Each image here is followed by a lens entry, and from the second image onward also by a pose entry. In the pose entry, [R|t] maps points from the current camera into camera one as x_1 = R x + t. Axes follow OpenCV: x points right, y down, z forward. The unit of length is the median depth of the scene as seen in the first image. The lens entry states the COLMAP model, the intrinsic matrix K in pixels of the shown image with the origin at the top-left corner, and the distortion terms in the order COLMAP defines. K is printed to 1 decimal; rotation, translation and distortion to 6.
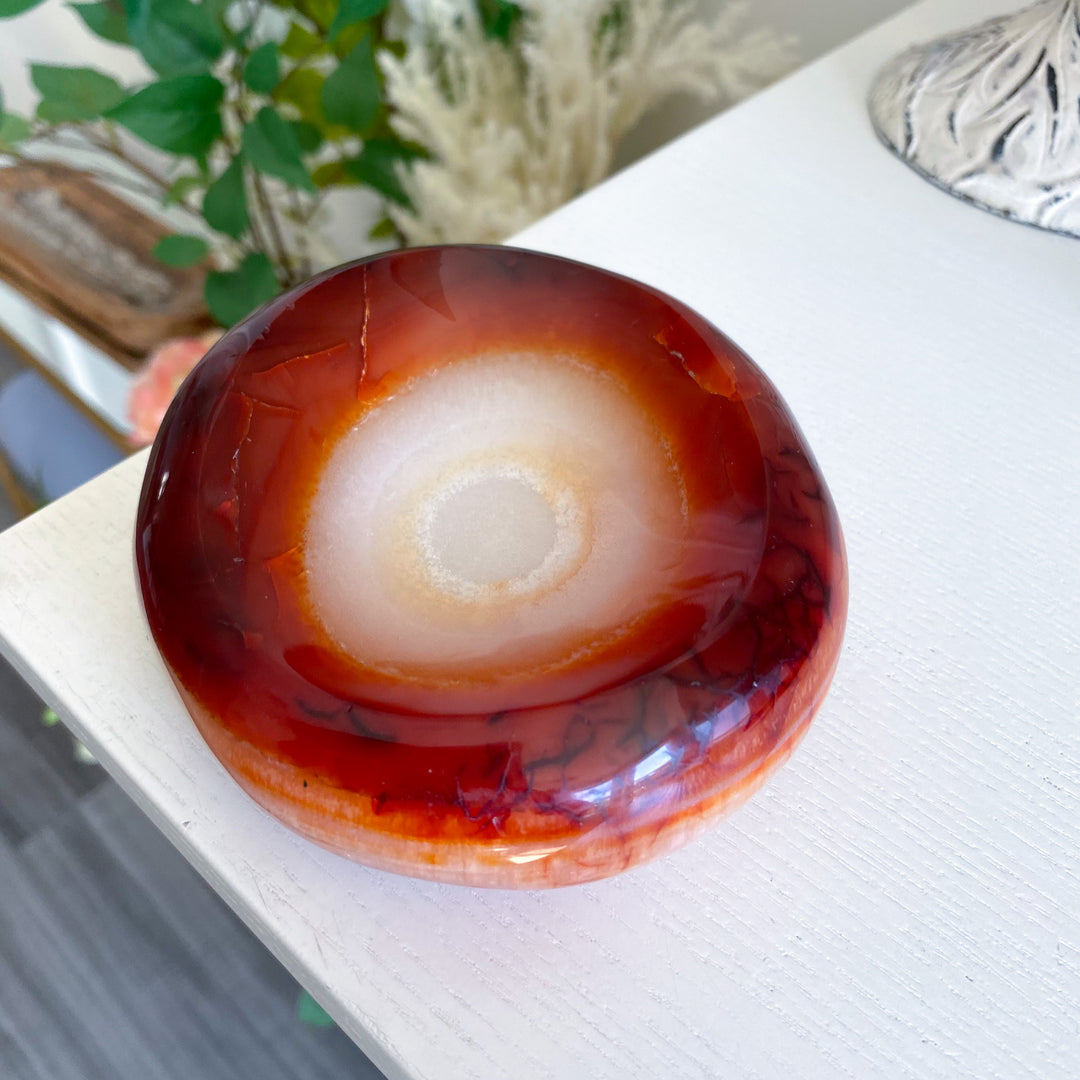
lens RADIAL K [[1124.3, 0, 542.3], [0, 1124.3, 514.5], [0, 0, 1]] dist [0.183757, -0.003062]
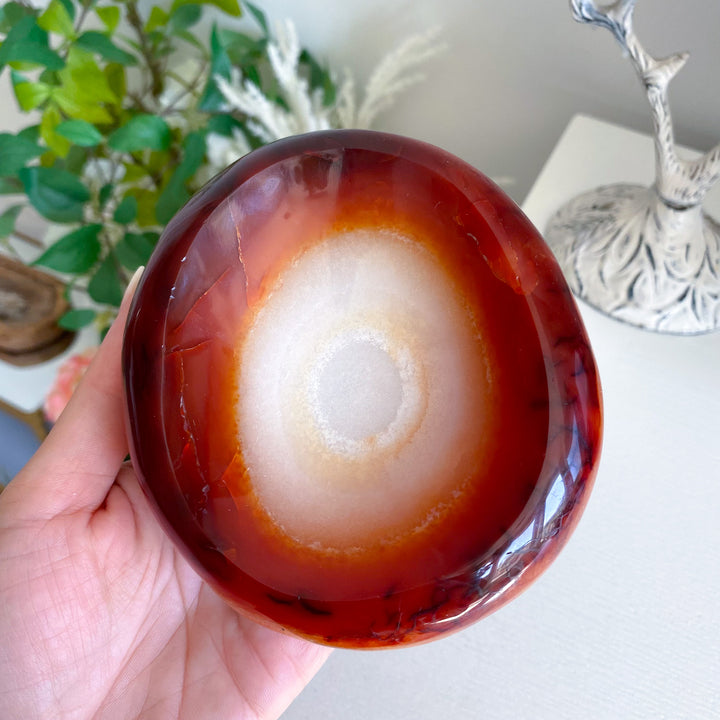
lens RADIAL K [[749.5, 0, 361.5], [0, 749.5, 343.0], [0, 0, 1]] dist [0.183757, -0.003062]
pose [[0.987363, -0.139808, -0.074615, 0.040962], [0.158428, 0.859639, 0.485717, -0.513372], [-0.003764, -0.491400, 0.870926, 0.171340]]
